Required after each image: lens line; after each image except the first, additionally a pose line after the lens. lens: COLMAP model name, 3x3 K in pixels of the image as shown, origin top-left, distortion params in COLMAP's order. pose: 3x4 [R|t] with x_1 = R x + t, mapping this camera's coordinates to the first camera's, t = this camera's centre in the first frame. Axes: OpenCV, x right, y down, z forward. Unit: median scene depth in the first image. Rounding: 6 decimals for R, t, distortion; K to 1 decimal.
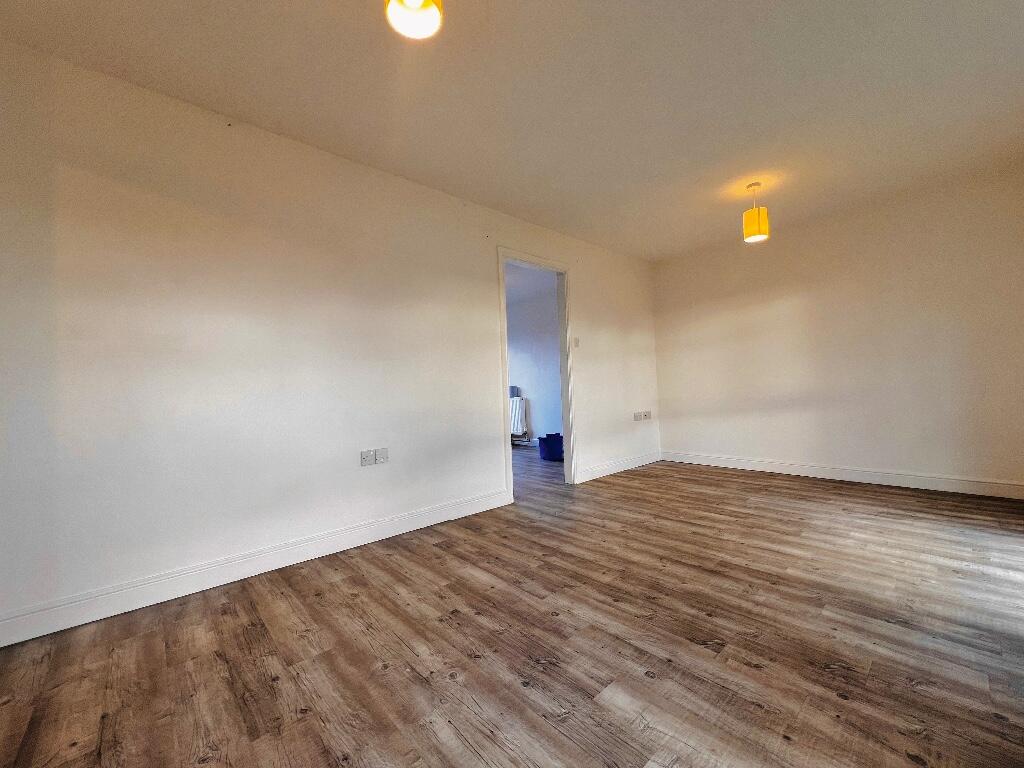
lens RADIAL K [[409.2, 0, 512.0], [0, 409.2, 384.0], [0, 0, 1]] dist [-0.003308, -0.000220]
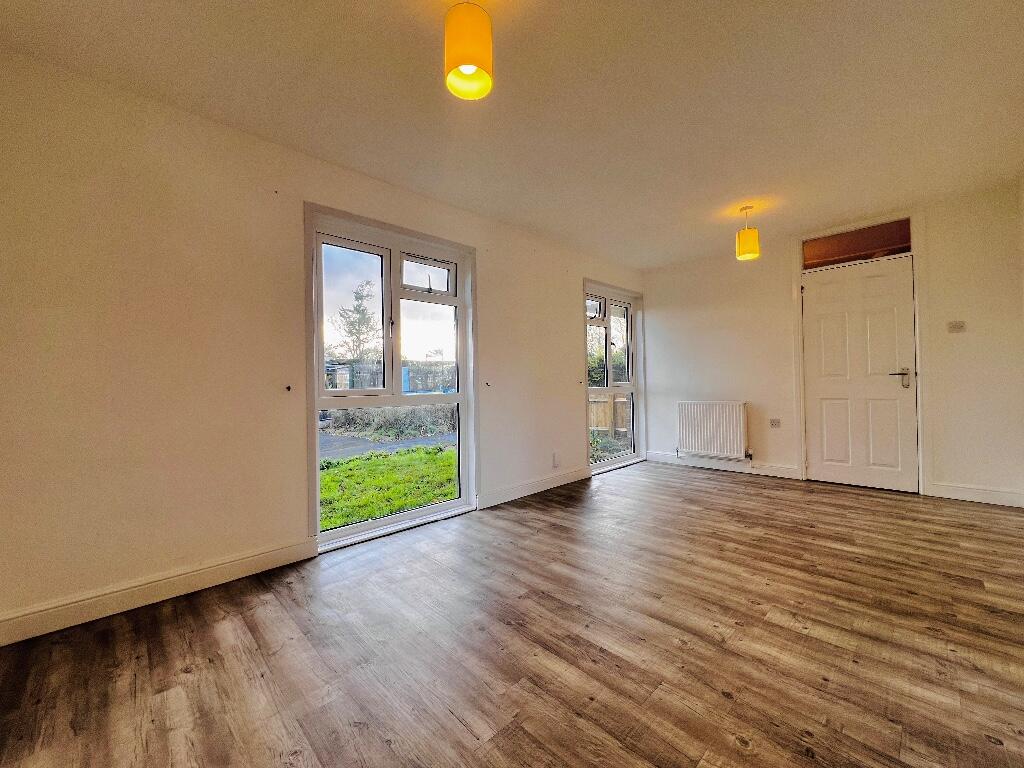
lens RADIAL K [[409.2, 0, 512.0], [0, 409.2, 384.0], [0, 0, 1]] dist [-0.003308, -0.000220]
pose [[-0.997911, 0.057676, -0.029102, 0.885576], [0.058018, 0.998254, -0.011055, -0.043591], [0.028414, -0.012720, -0.999515, 2.175883]]
